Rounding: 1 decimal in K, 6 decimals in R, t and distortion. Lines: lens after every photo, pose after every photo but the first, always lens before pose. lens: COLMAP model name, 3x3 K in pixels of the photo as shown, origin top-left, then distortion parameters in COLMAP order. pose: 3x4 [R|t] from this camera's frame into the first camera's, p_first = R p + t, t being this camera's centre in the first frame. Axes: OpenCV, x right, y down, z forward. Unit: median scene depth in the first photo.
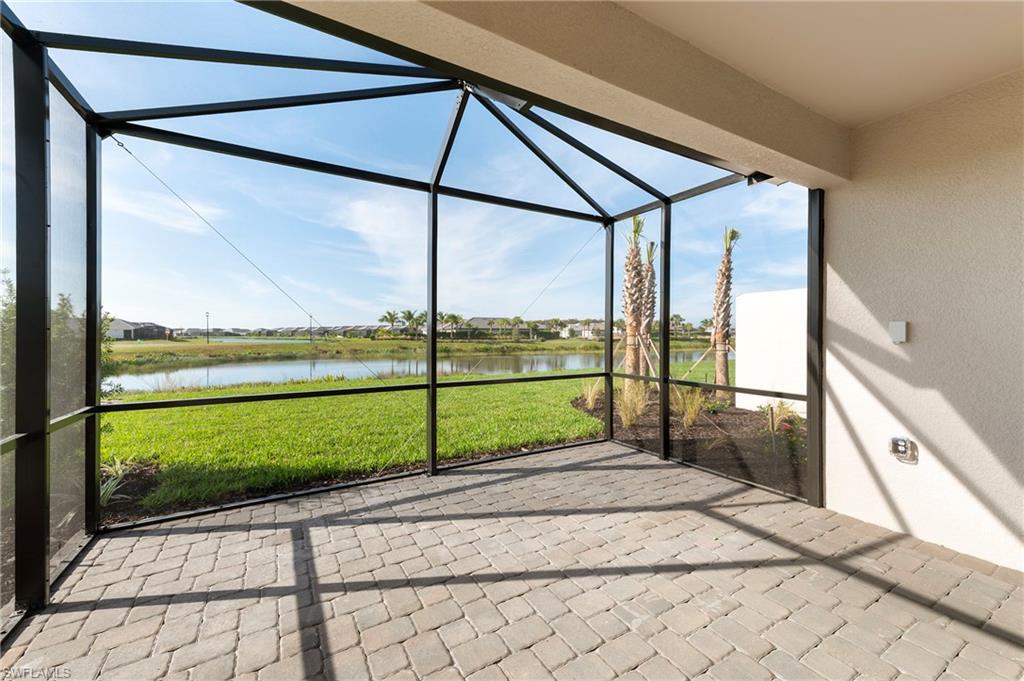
lens RADIAL K [[428.9, 0, 532.4], [0, 428.9, 330.4], [0, 0, 1]] dist [0.014080, -0.001103]
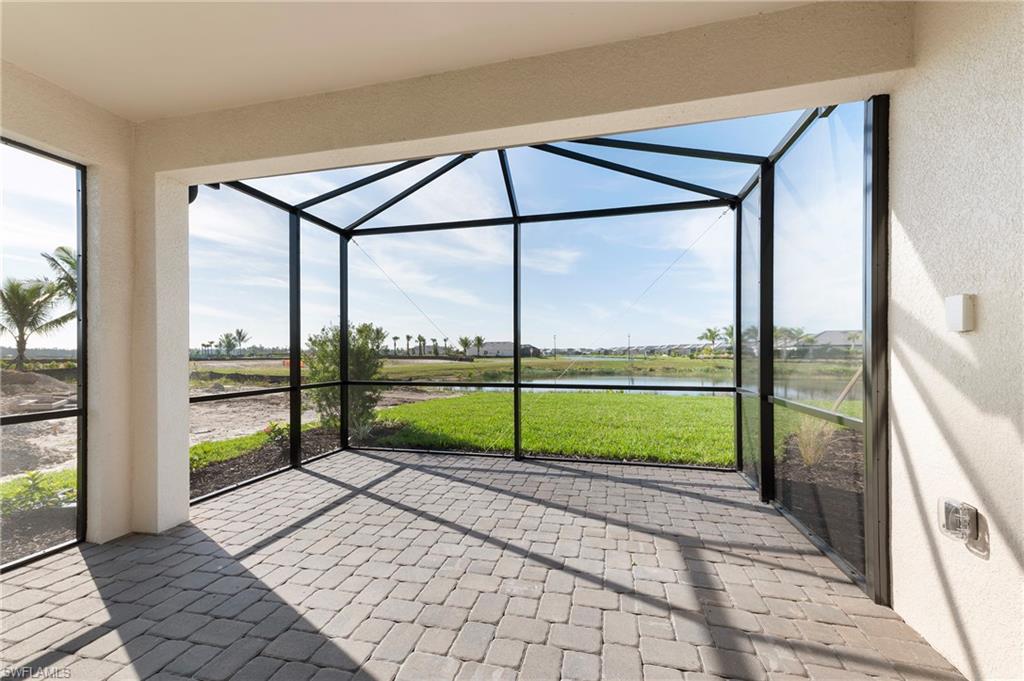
lens RADIAL K [[428.9, 0, 490.8], [0, 428.9, 363.5], [0, 0, 1]] dist [0.014080, -0.001103]
pose [[0.686475, 0.016562, -0.726965, 0.559570], [0.007101, 0.999540, 0.029478, 0.027908], [0.727119, -0.025397, 0.686042, 0.122219]]
